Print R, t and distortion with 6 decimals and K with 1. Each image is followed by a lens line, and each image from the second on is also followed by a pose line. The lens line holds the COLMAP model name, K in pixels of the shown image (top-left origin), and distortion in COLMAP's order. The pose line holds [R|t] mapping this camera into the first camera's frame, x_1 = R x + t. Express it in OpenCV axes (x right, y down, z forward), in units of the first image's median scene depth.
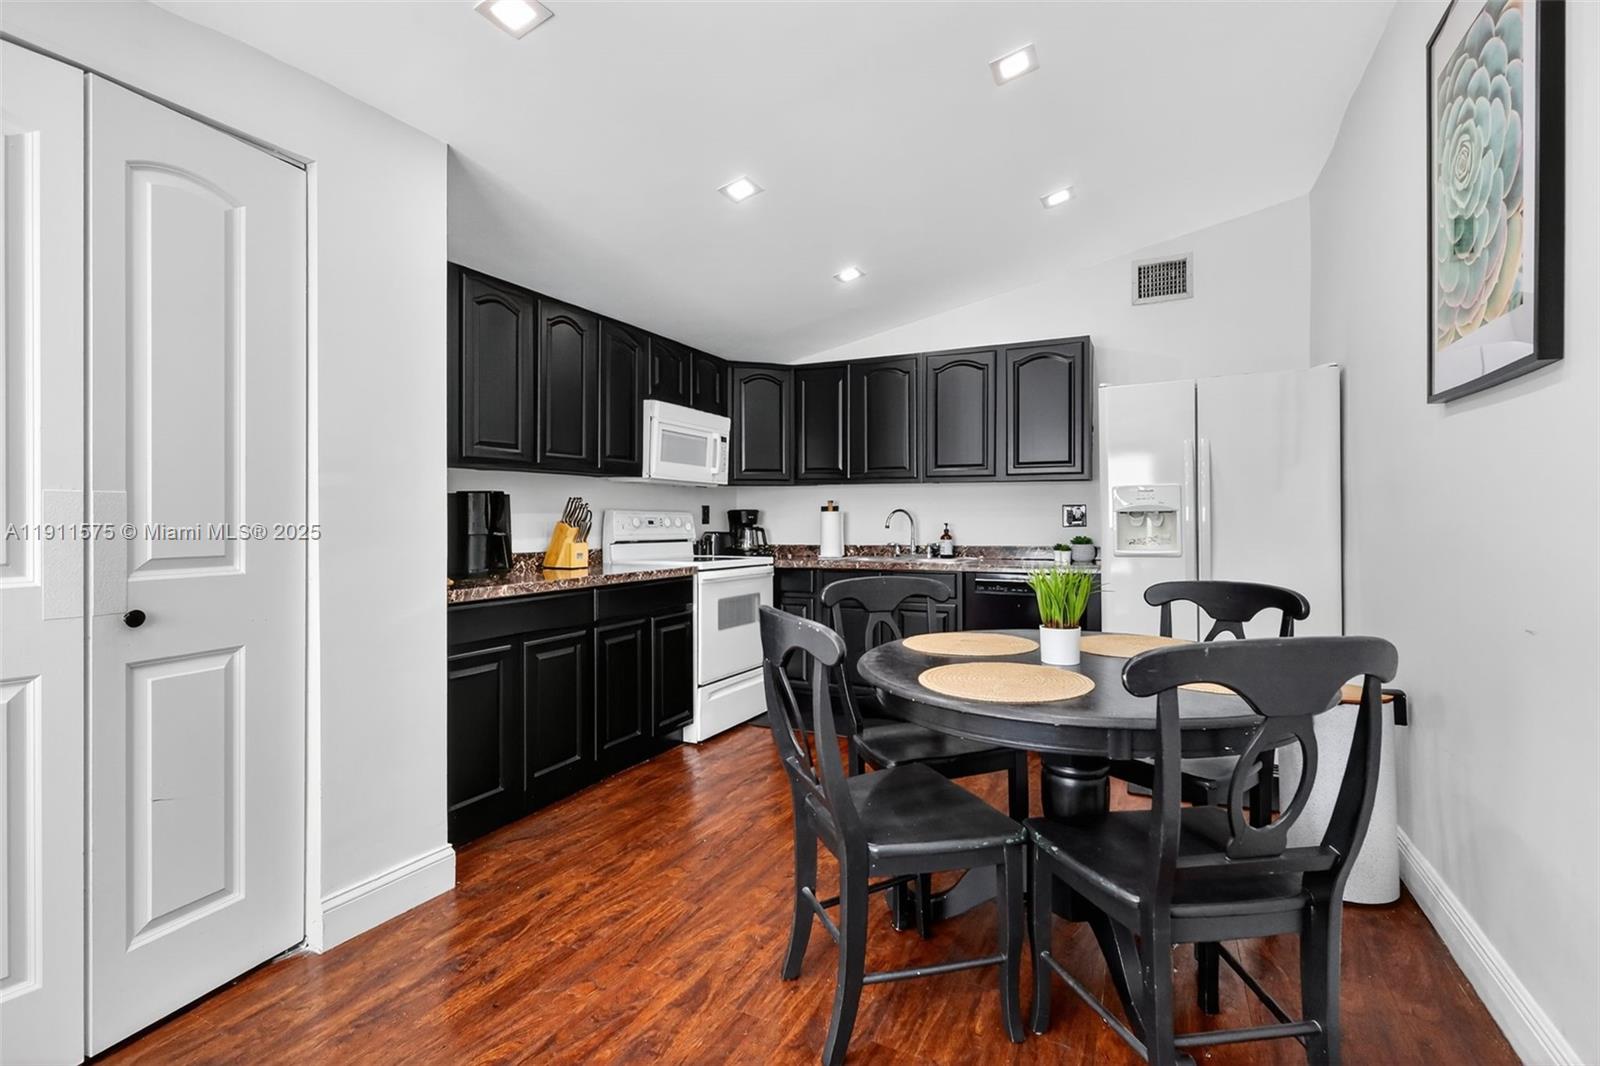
lens RADIAL K [[731.9, 0, 807.3], [0, 731.9, 520.9], [0, 0, 1]] dist [0.000309, 0.000797]
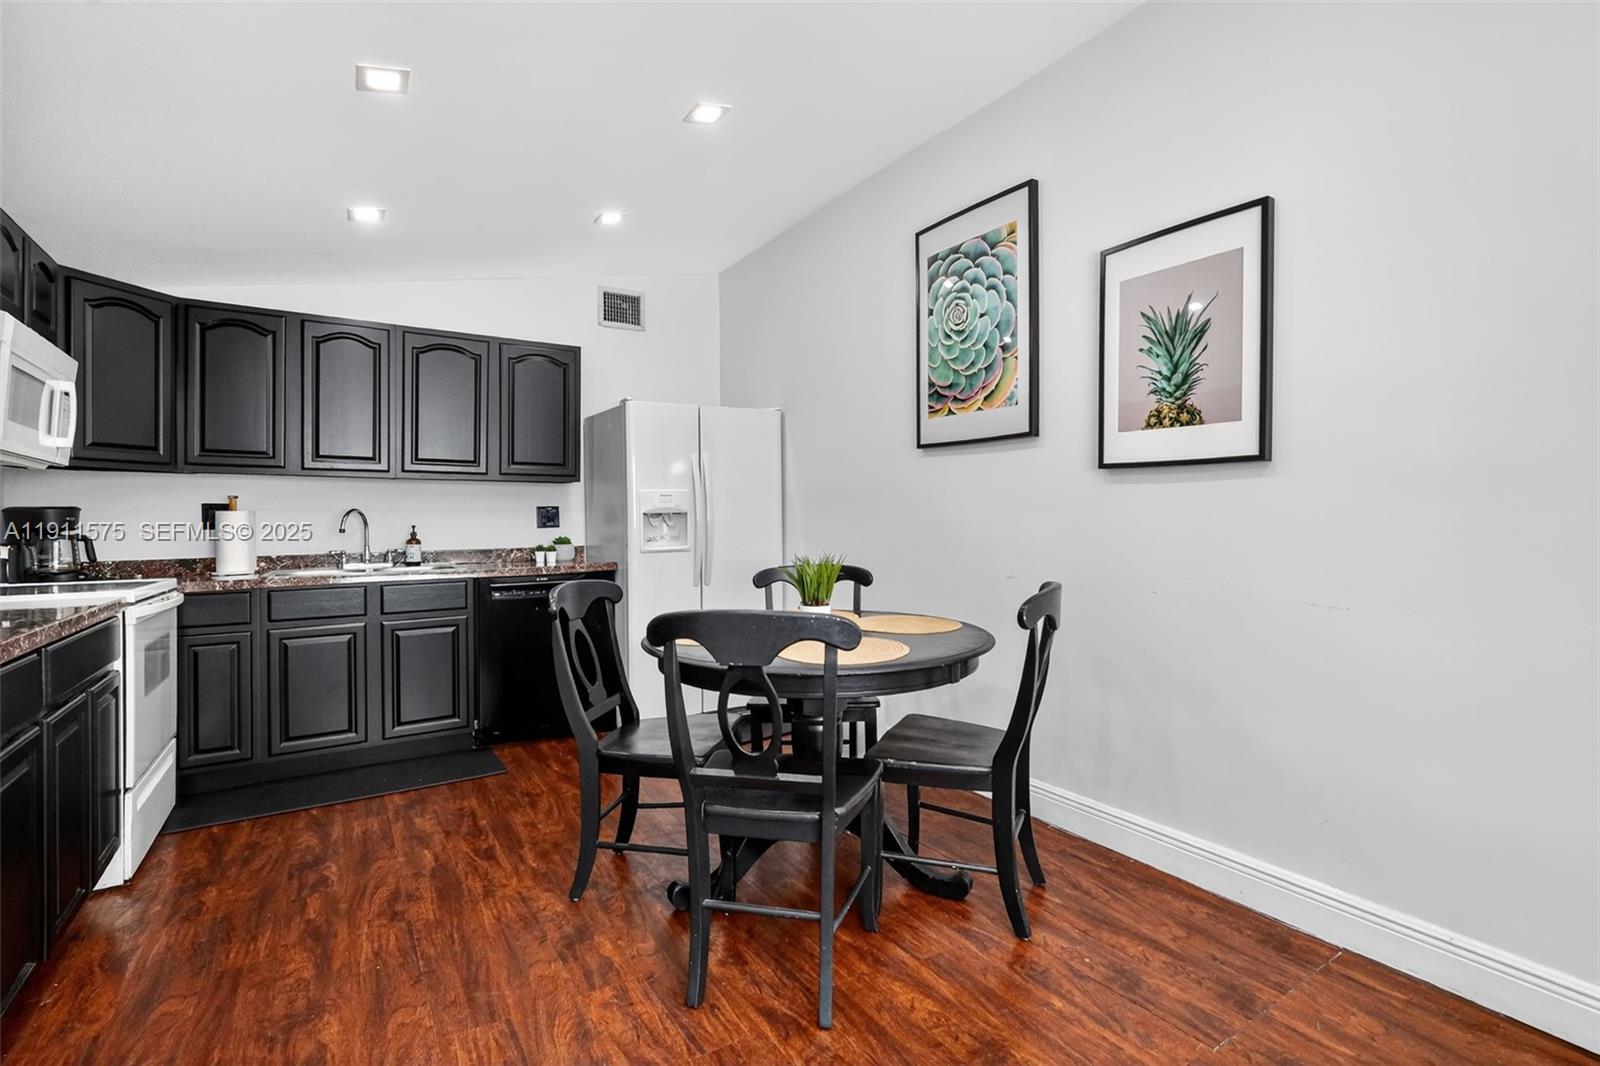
lens RADIAL K [[731.7, 0, 795.2], [0, 731.7, 516.2], [0, 0, 1]] dist [-0.000139, 0.000422]
pose [[0.530943, 0.000840, 0.847407, -0.336692], [0.006900, 0.999962, -0.005314, -0.000058], [-0.847380, 0.008669, 0.530917, 0.170391]]
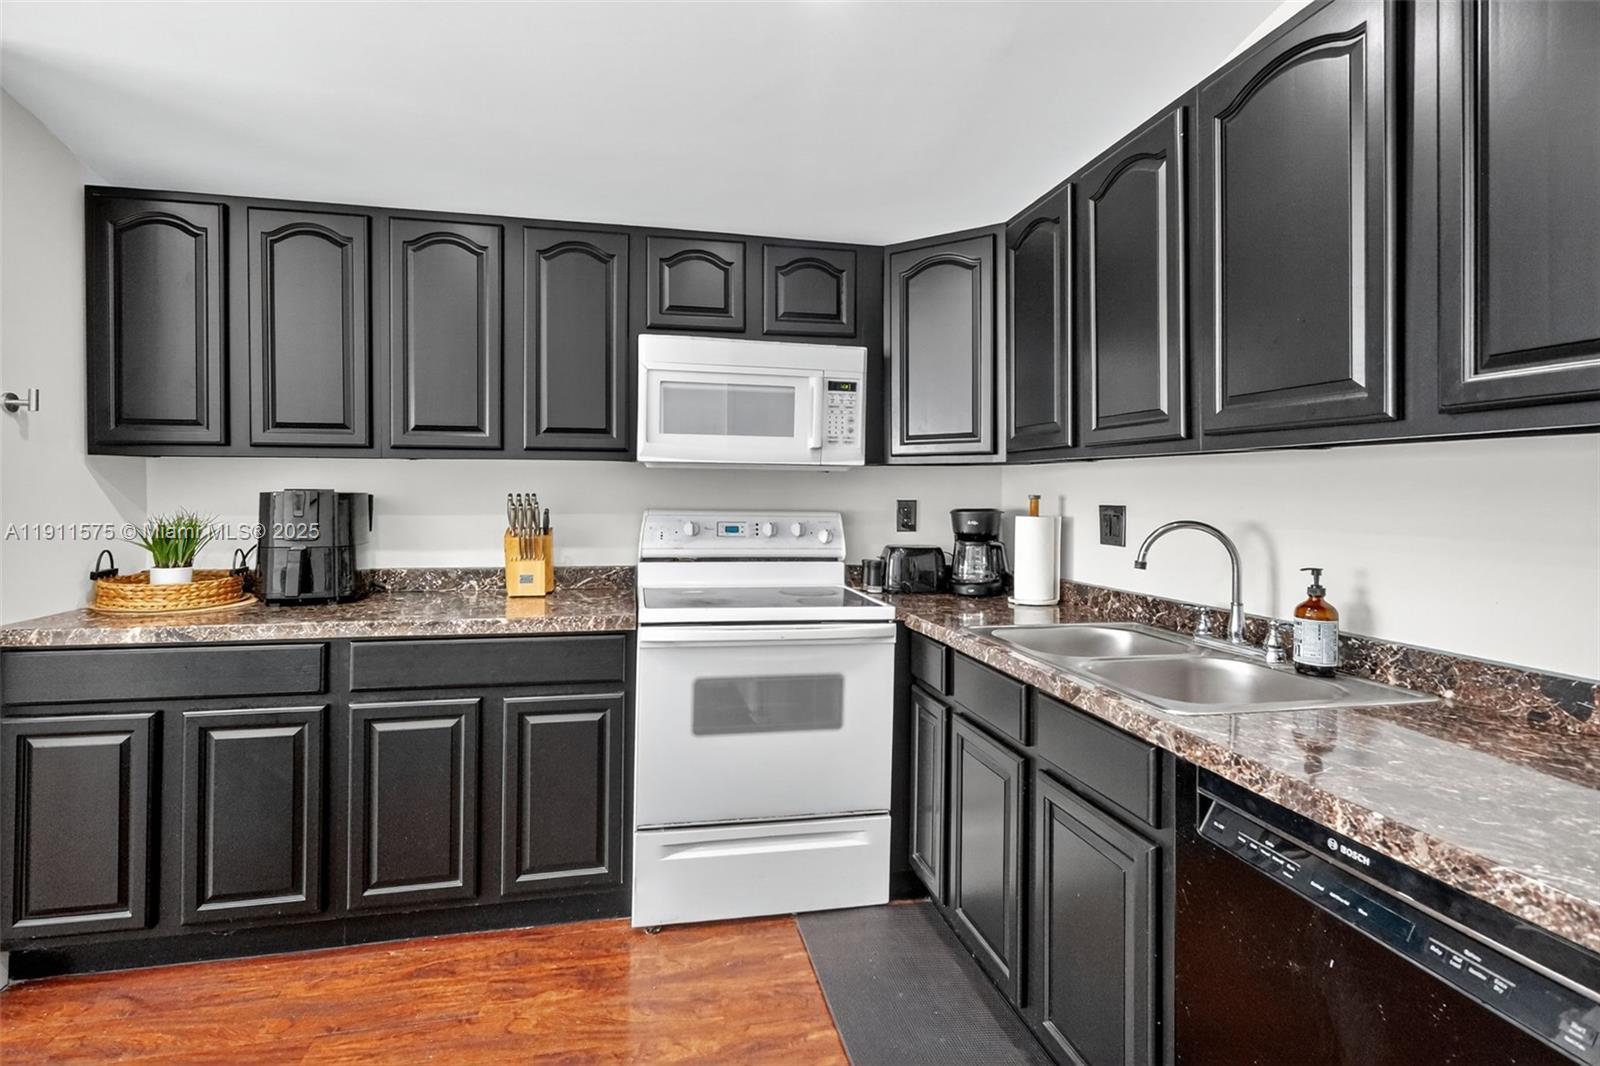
lens RADIAL K [[754.4, 0, 793.9], [0, 754.4, 491.7], [0, 0, 1]] dist [-0.000813, -0.000423]
pose [[0.615474, 0.006650, -0.788129, 0.346152], [-0.012266, 0.999924, -0.001141, -0.031235], [0.788062, 0.010370, 0.615509, 0.664276]]
